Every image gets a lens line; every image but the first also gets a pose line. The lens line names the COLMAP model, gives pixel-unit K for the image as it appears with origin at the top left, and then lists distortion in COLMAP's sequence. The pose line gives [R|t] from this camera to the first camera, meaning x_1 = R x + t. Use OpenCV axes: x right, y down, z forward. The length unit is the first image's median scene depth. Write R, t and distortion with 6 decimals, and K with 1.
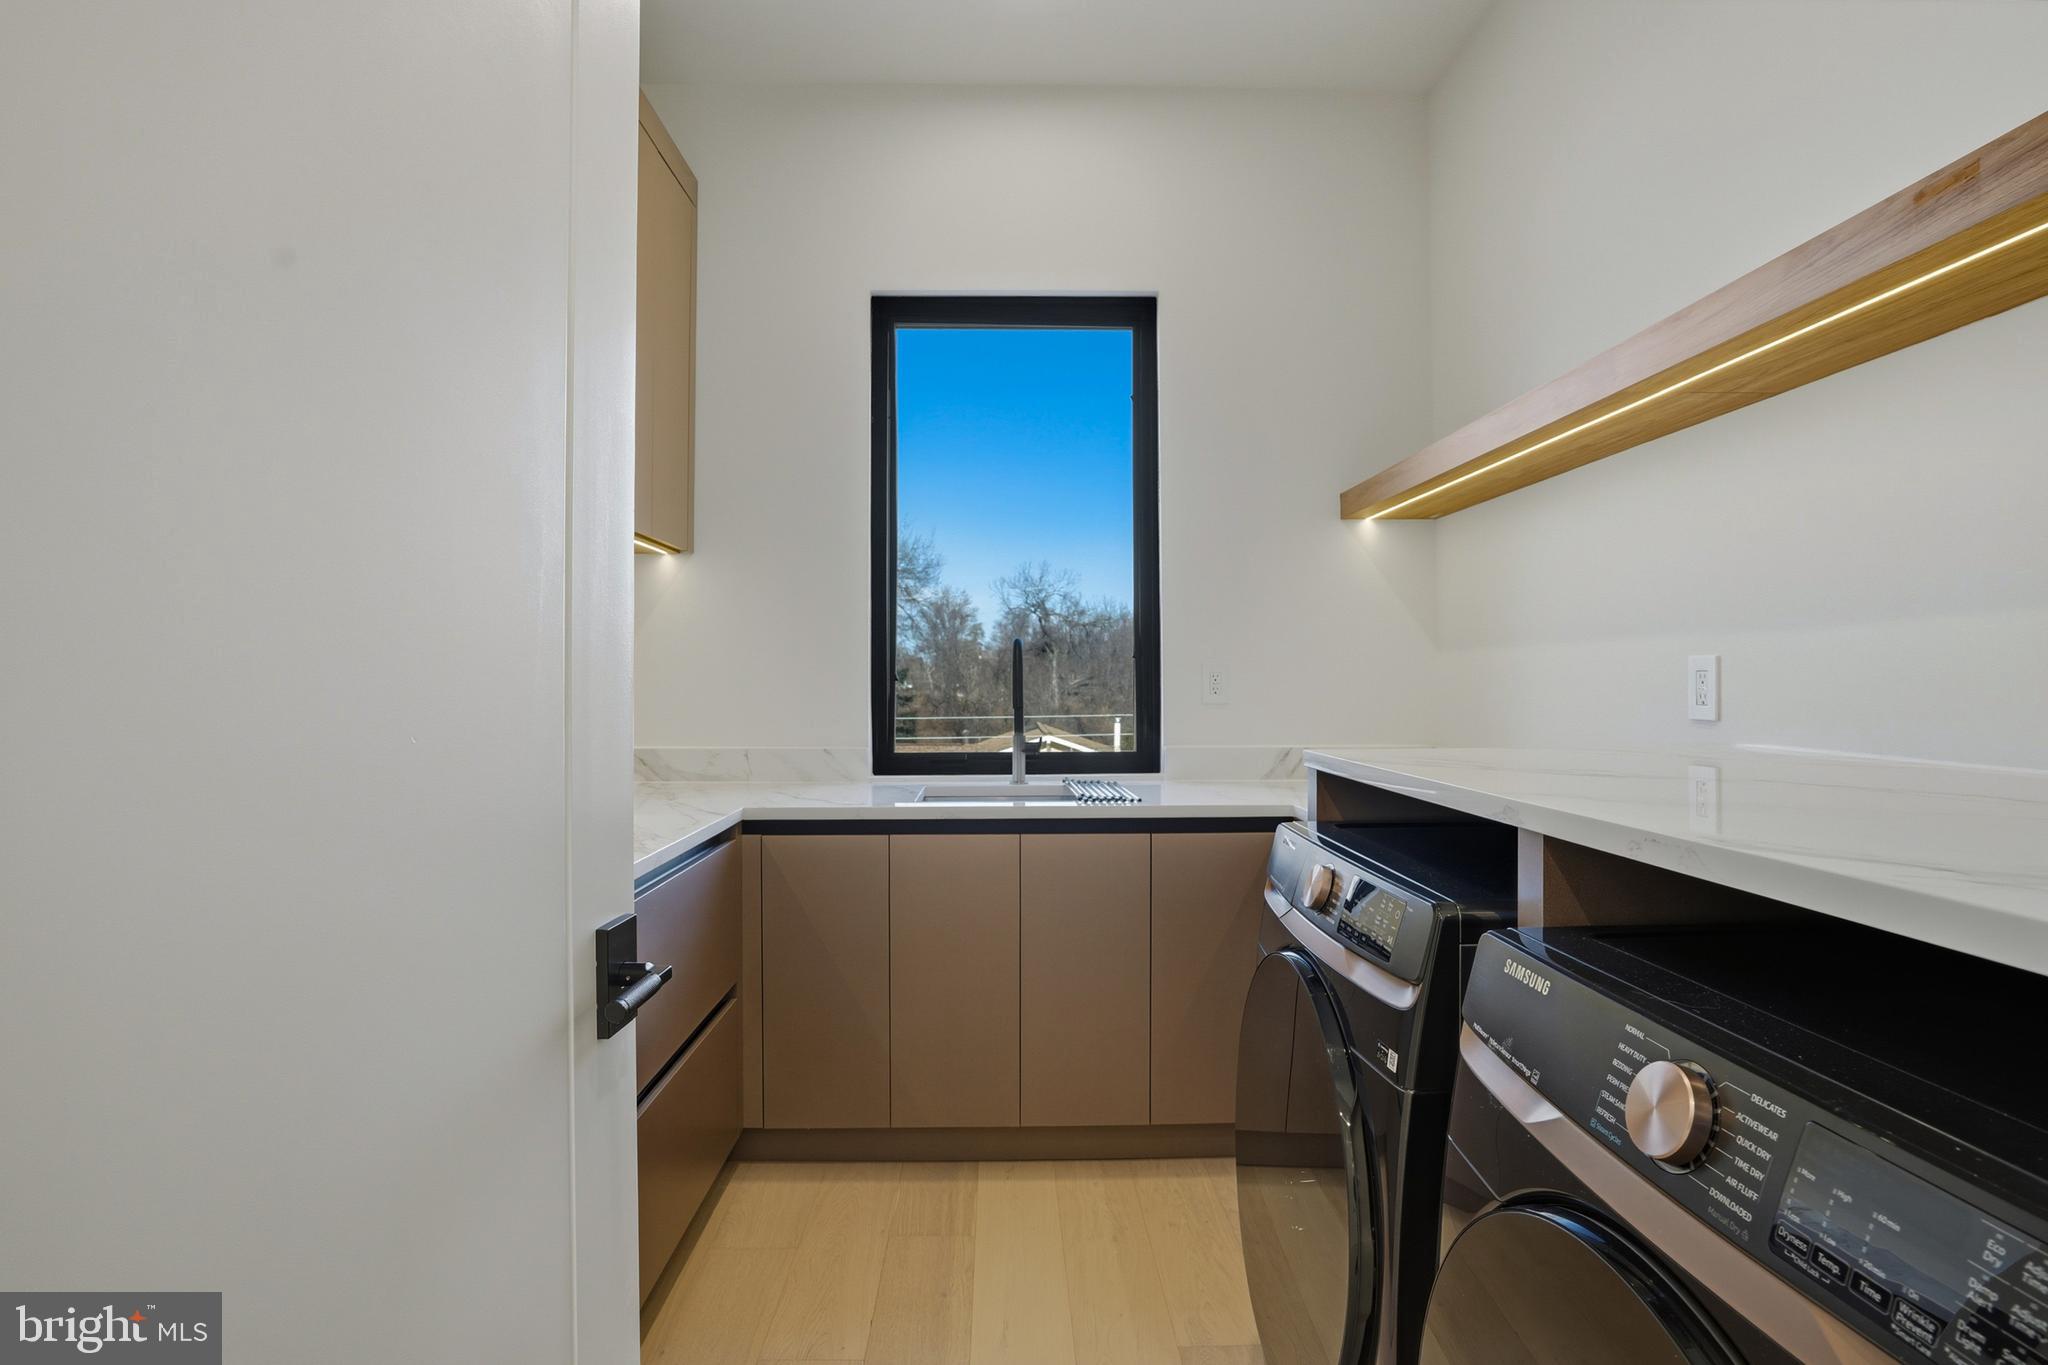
lens RADIAL K [[1051.5, 0, 1024.0], [0, 1051.5, 682.5], [0, 0, 1]] dist [-0.046746, 0.022224]
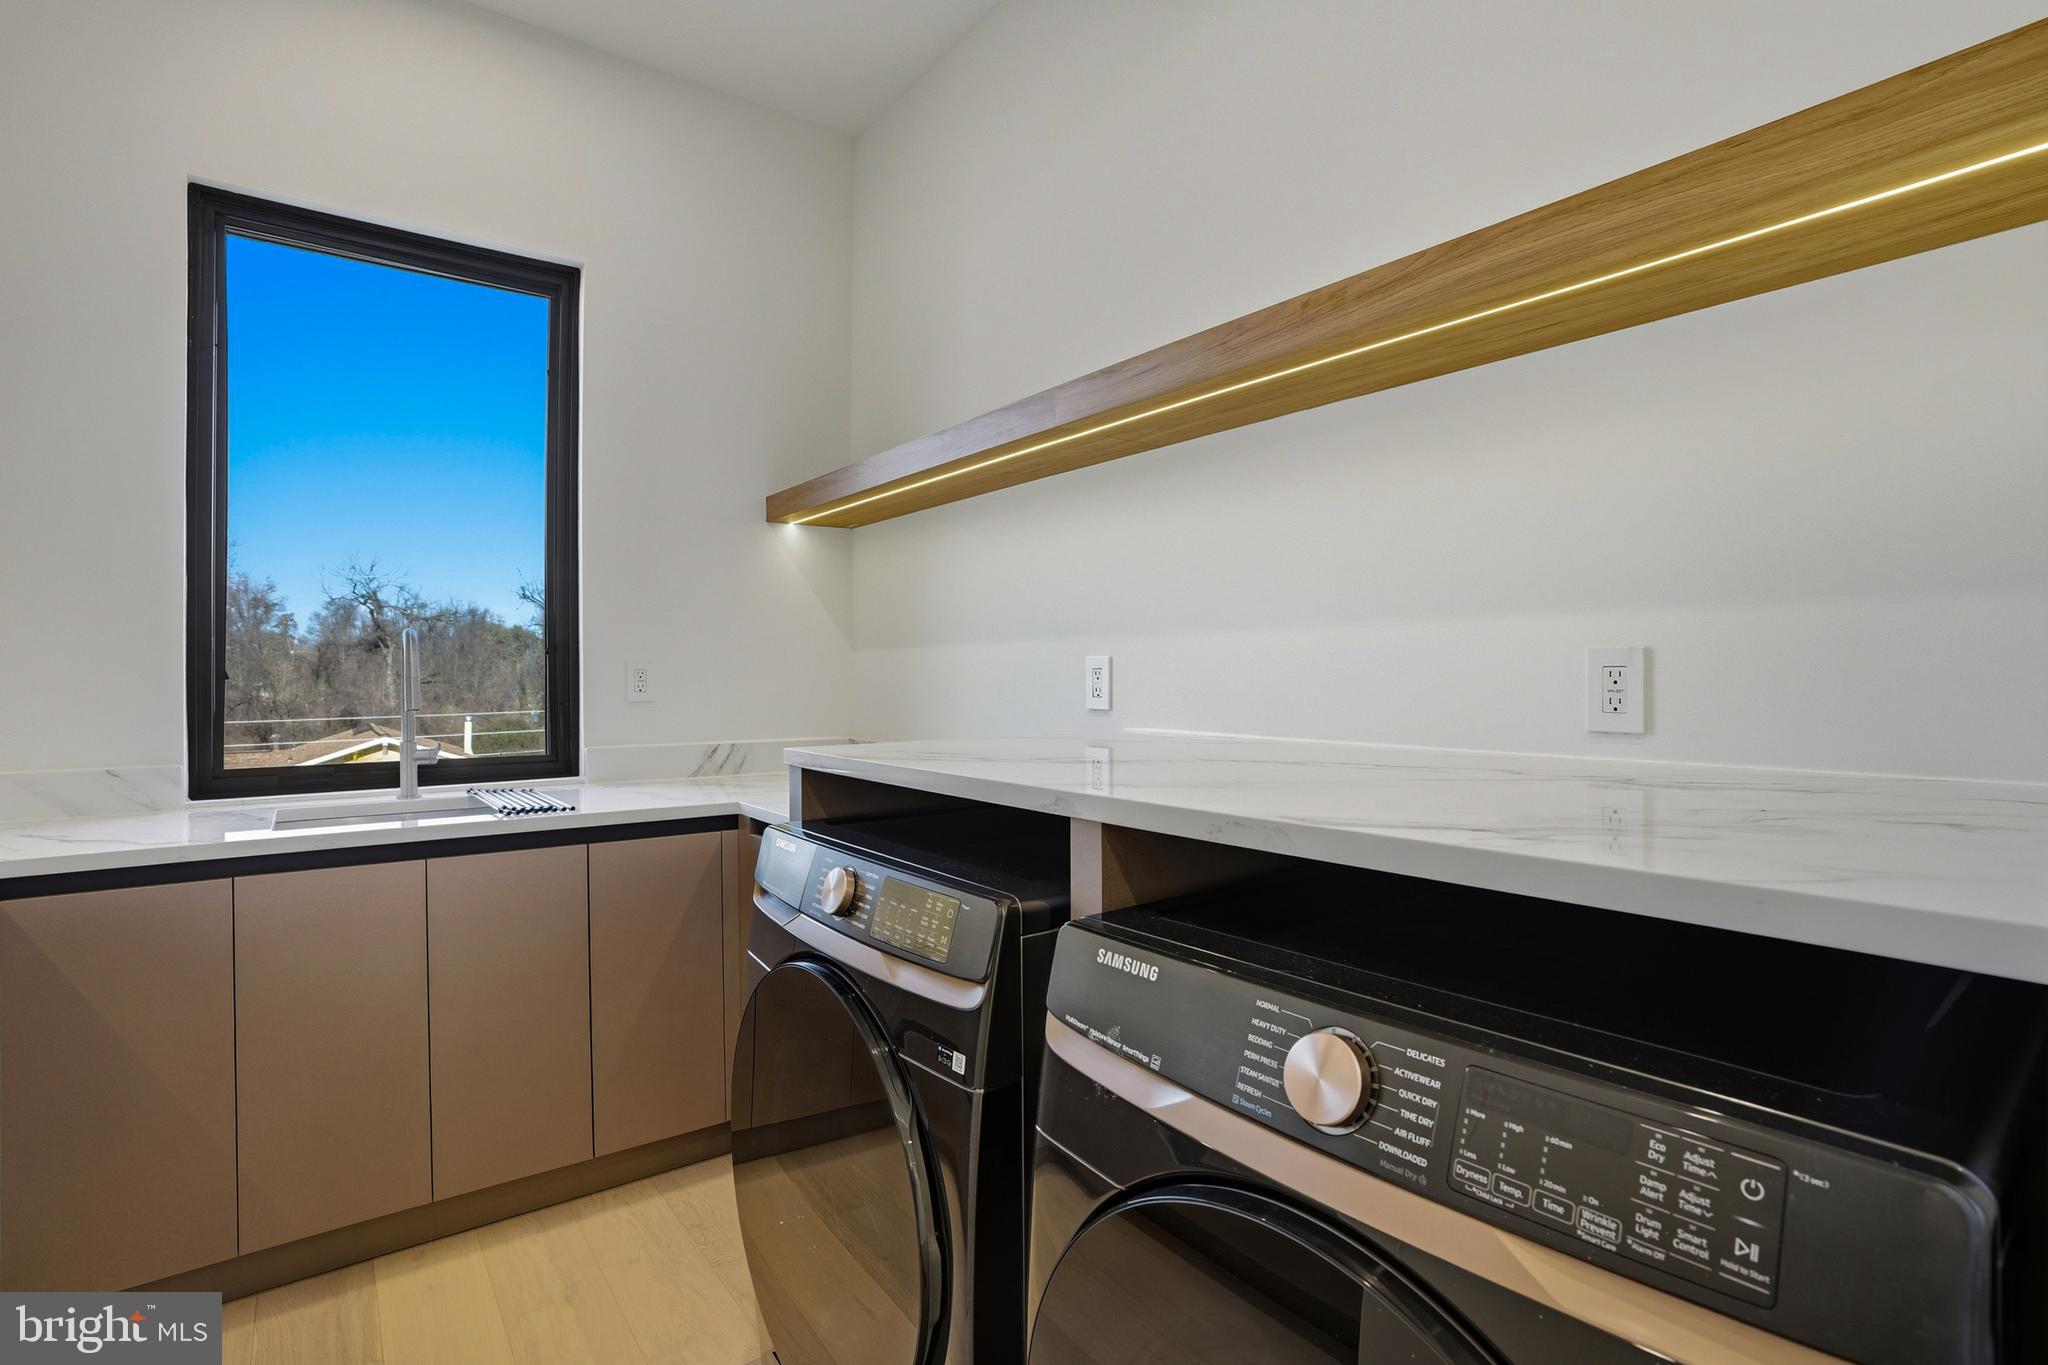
lens RADIAL K [[963.3, 0, 1025.2], [0, 963.3, 677.9], [0, 0, 1]] dist [-0.076287, 0.031120]
pose [[0.809972, -0.001700, 0.586466, -0.123969], [0.002527, 0.999997, -0.000592, -0.000400], [-0.586463, 0.001962, 0.809973, 0.234271]]
